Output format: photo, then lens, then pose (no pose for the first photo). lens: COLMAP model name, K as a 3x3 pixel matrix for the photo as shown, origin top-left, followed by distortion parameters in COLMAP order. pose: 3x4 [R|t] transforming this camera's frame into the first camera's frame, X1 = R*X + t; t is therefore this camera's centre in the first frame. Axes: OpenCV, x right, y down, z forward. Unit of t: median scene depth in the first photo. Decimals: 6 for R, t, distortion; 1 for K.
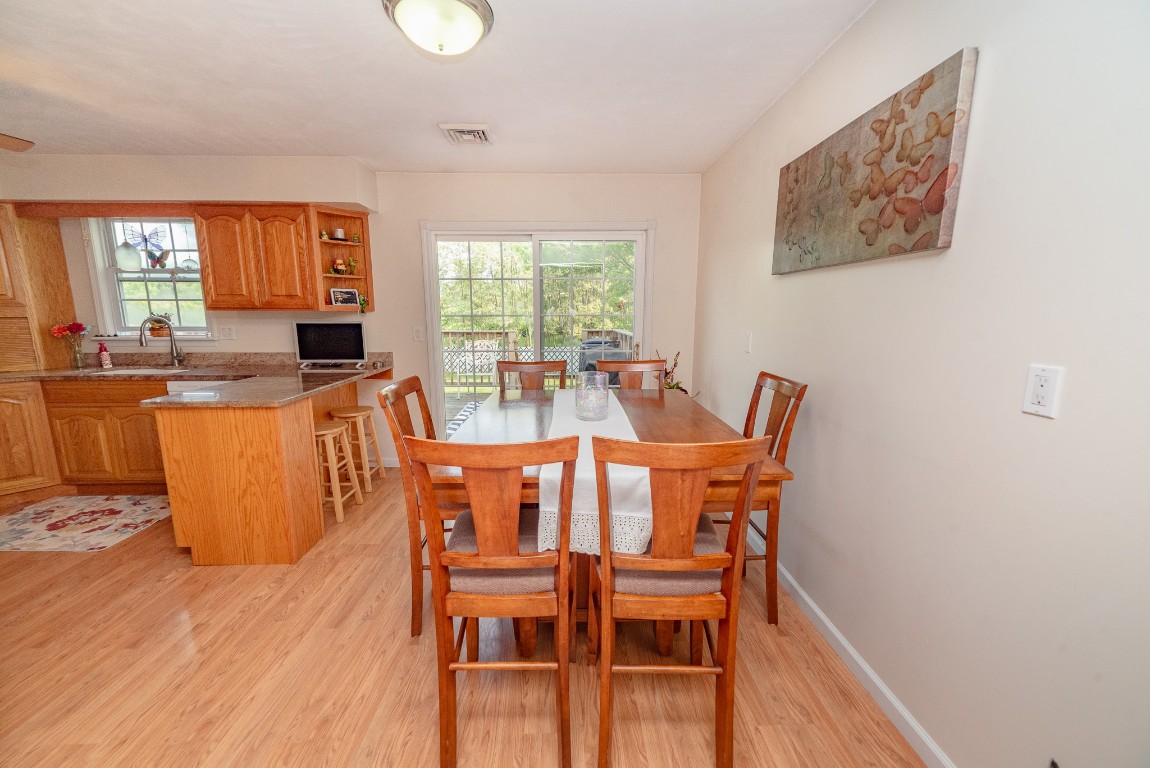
lens RADIAL K [[451.6, 0, 576.1], [0, 451.6, 386.5], [0, 0, 1]] dist [0.006784, 0.001078]
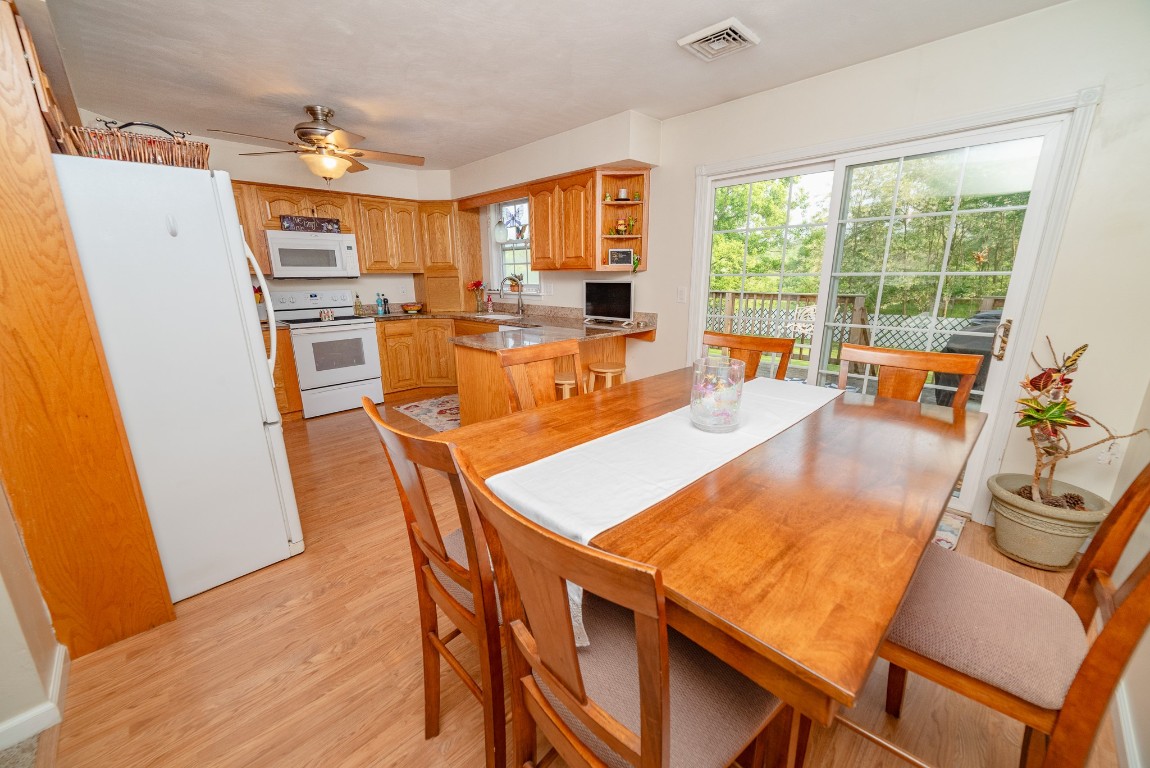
lens RADIAL K [[451.6, 0, 565.7], [0, 451.6, 386.7], [0, 0, 1]] dist [0.006784, 0.001078]
pose [[0.675862, 0.175189, -0.715905, 0.207567], [-0.114669, 0.984506, 0.132663, -0.029692], [0.728053, -0.007570, 0.685479, 0.208501]]
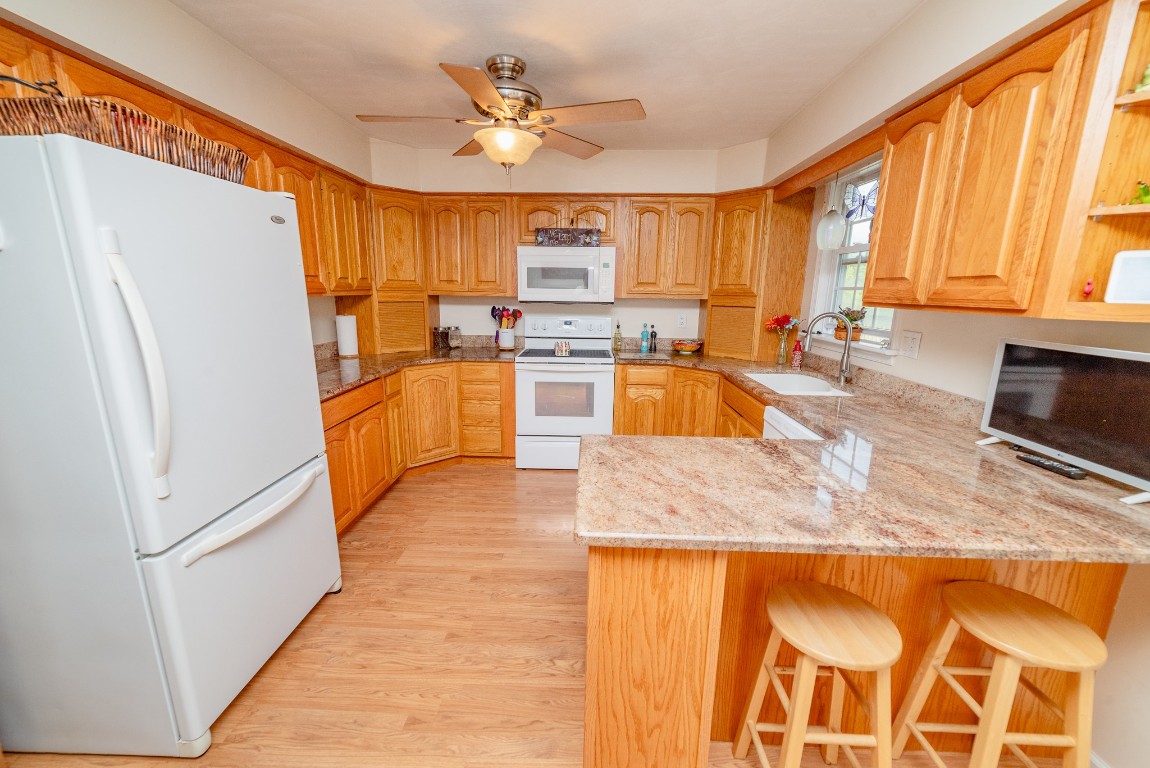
lens RADIAL K [[451.6, 0, 577.9], [0, 451.6, 386.4], [0, 0, 1]] dist [0.006784, 0.001078]
pose [[-0.057671, 0.210411, -0.975910, -0.184910], [-0.181161, 0.959102, 0.217493, -0.129393], [0.981761, 0.189340, -0.017195, 0.665566]]
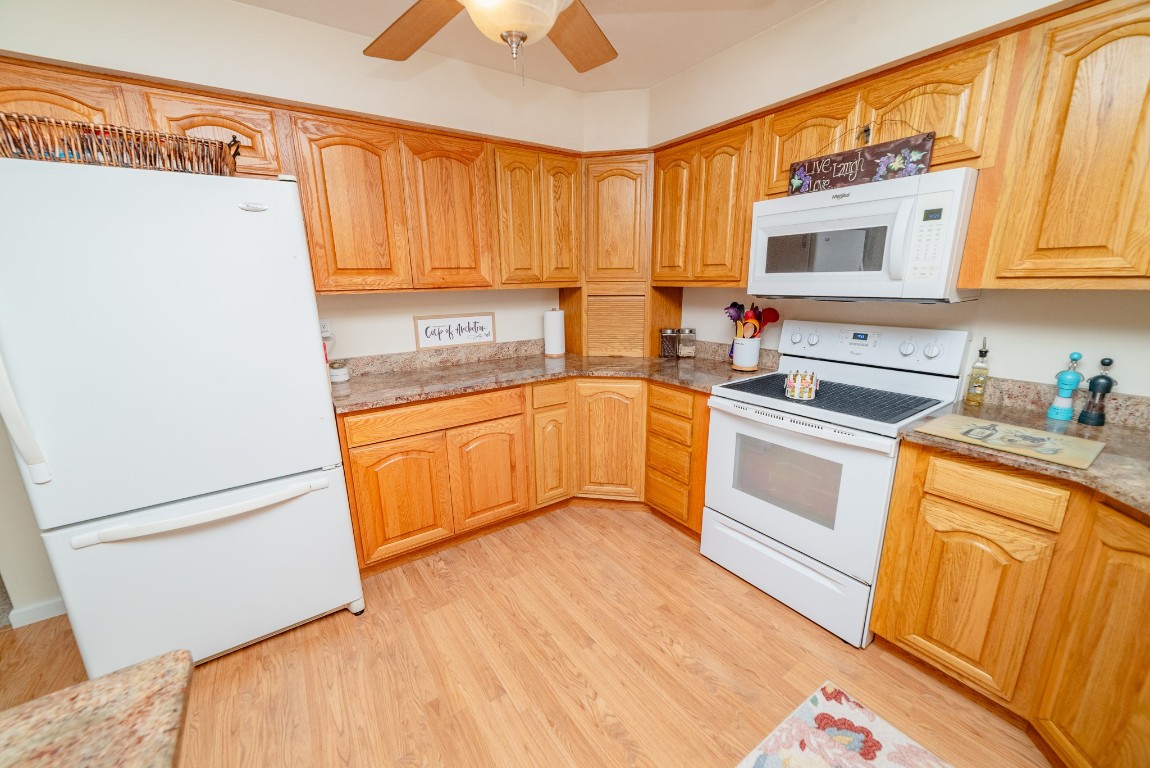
lens RADIAL K [[451.6, 0, 563.8], [0, 451.6, 386.7], [0, 0, 1]] dist [0.006784, 0.001078]
pose [[-0.838403, 0.141604, -0.526336, -0.672203], [-0.075174, 0.926393, 0.368978, -0.161461], [0.539842, 0.348919, -0.766046, 0.865163]]
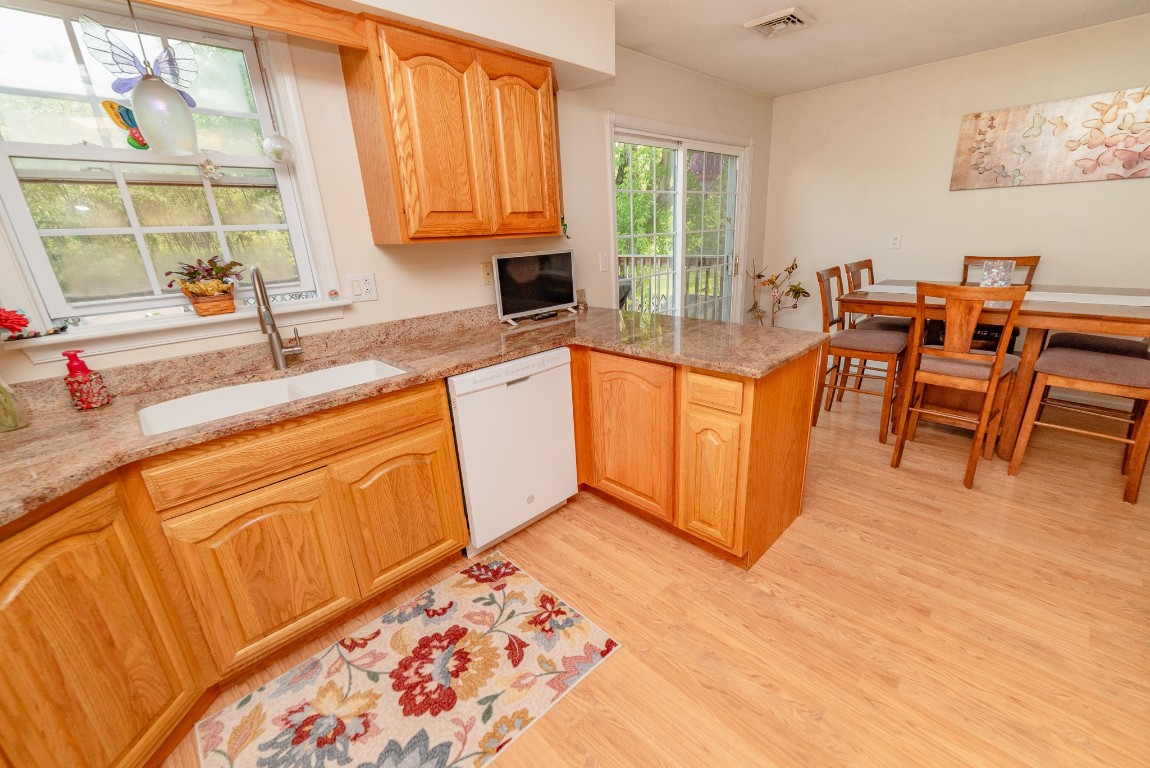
lens RADIAL K [[467.7, 0, 598.7], [0, 467.7, 384.0], [0, 0, 1]] dist [0.002368, 0.000023]
pose [[0.706847, -0.255144, 0.659749, -1.065213], [0.157794, 0.966055, 0.204543, -0.086556], [-0.689542, -0.040476, 0.723114, 0.443202]]
